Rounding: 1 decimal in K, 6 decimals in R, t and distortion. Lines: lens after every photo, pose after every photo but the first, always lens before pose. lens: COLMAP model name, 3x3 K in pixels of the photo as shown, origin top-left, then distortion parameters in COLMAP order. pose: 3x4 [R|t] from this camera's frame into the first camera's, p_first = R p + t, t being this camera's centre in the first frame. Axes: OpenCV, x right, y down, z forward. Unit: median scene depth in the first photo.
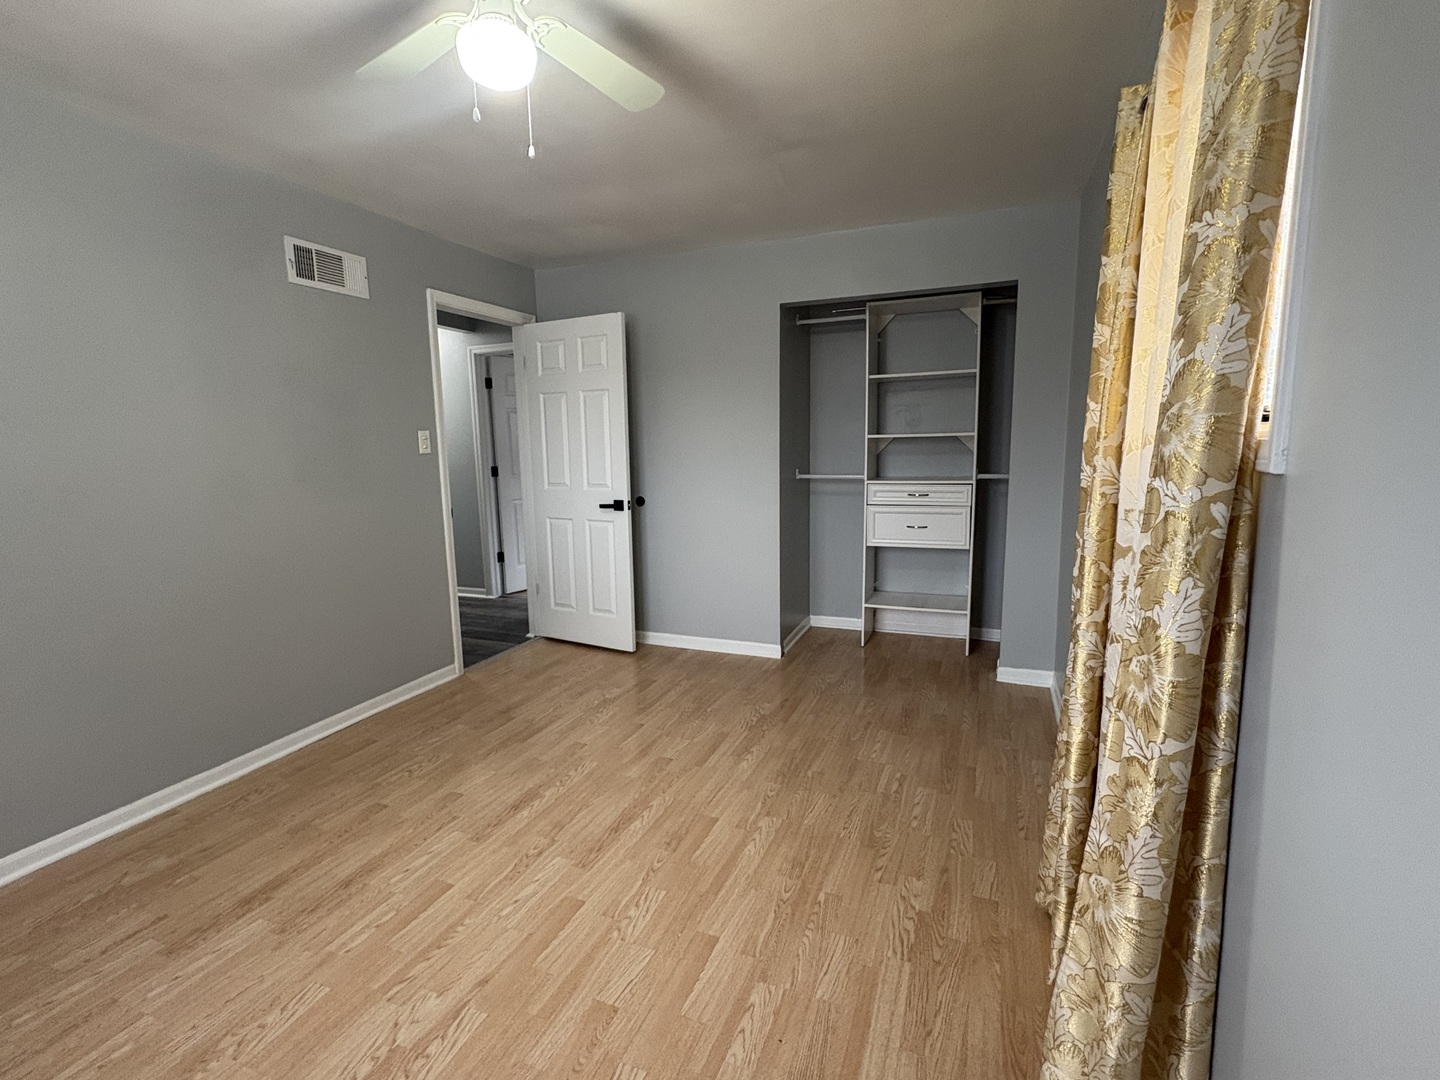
lens RADIAL K [[666.8, 0, 719.6], [0, 666.8, 540.7], [0, 0, 1]] dist [-0.003220, 0.001348]
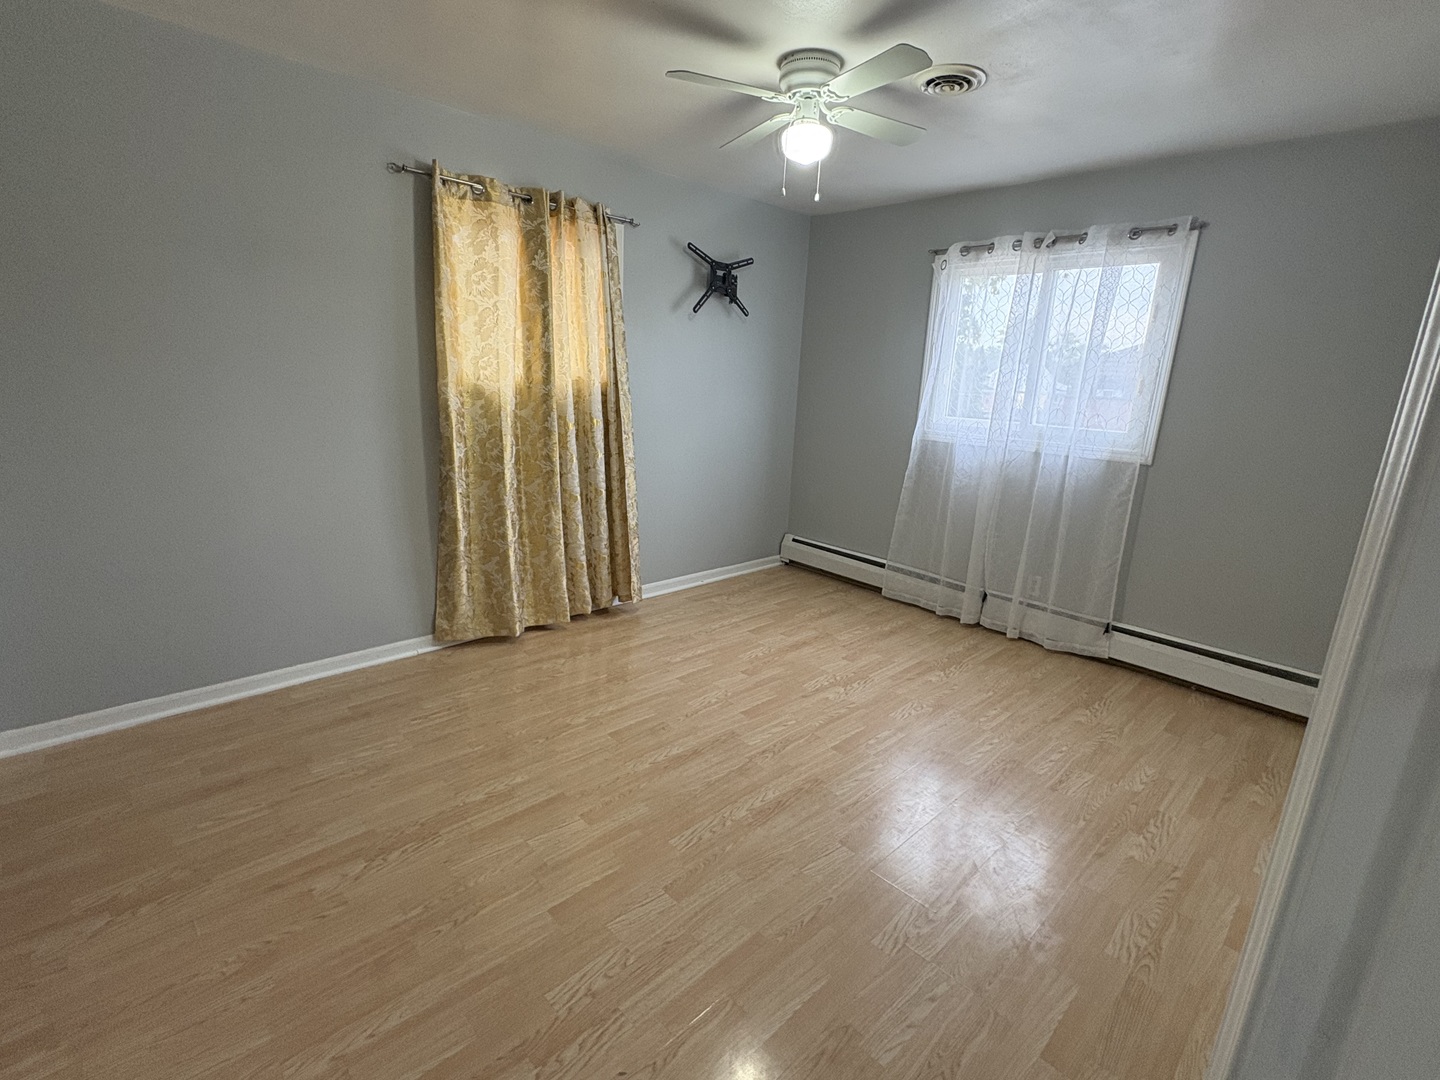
lens RADIAL K [[666.8, 0, 721.5], [0, 666.8, 542.7], [0, 0, 1]] dist [-0.003220, 0.001348]
pose [[-0.911182, -0.126988, 0.391945, -0.443723], [0.030153, 0.928210, 0.370834, -0.223657], [-0.410898, 0.349715, -0.841939, 1.363352]]
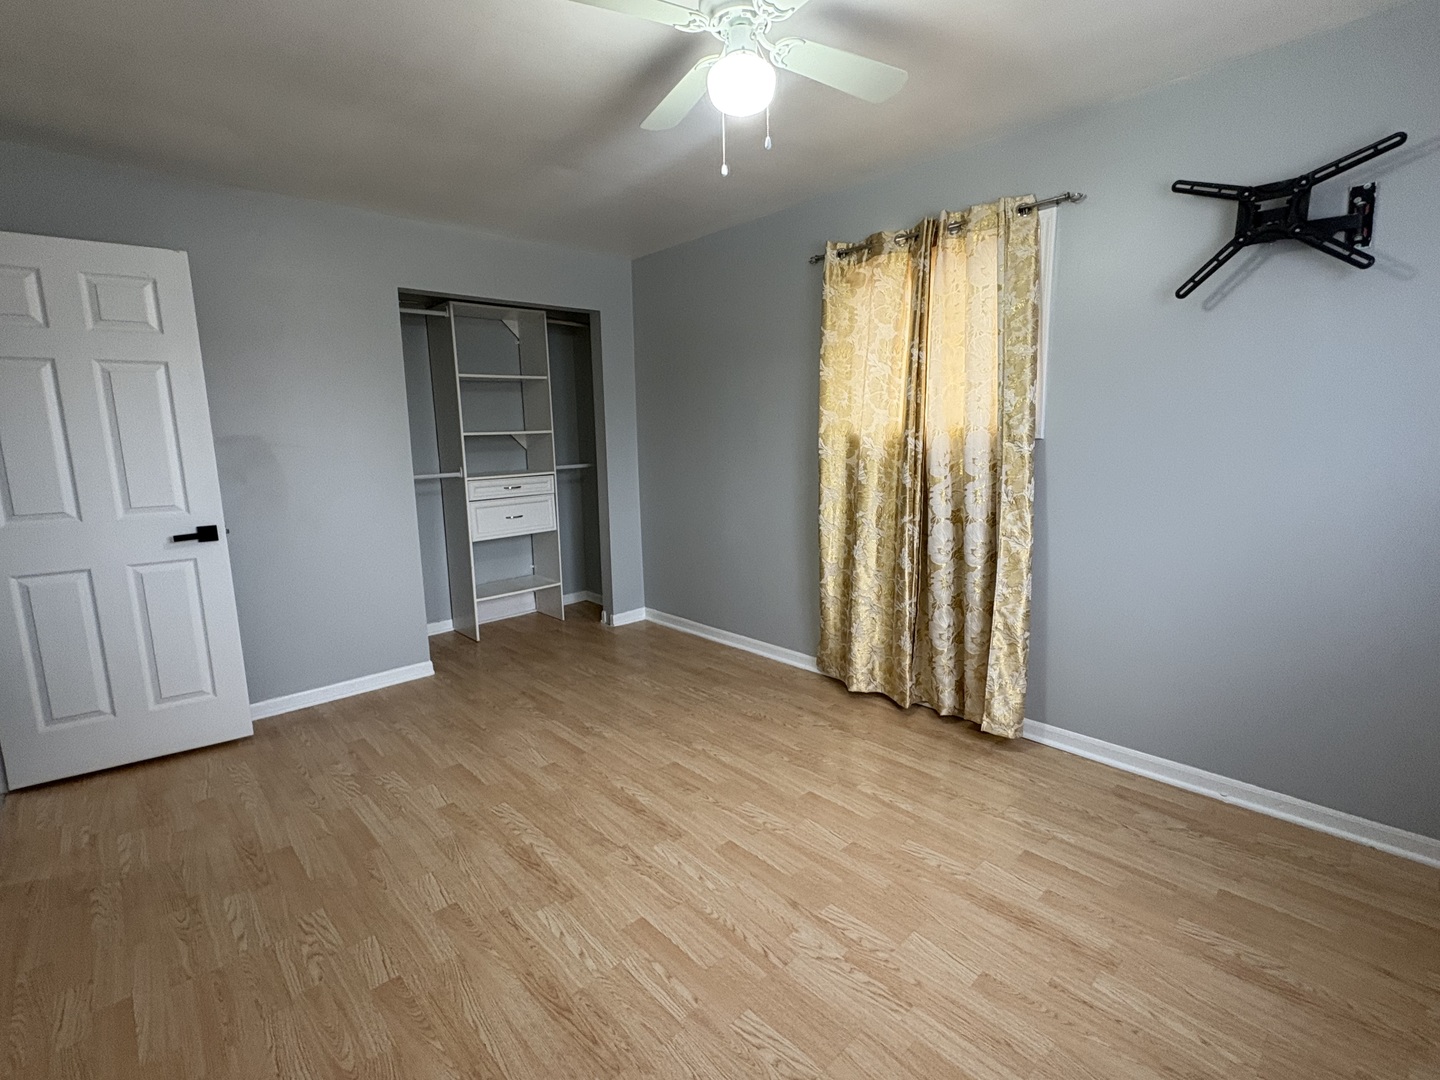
lens RADIAL K [[666.8, 0, 716.1], [0, 666.8, 543.1], [0, 0, 1]] dist [-0.003220, 0.001348]
pose [[0.421296, -0.144255, 0.895377, -0.739534], [0.146901, 0.985086, 0.089588, -0.037638], [-0.894947, 0.093789, 0.436204, 0.310593]]
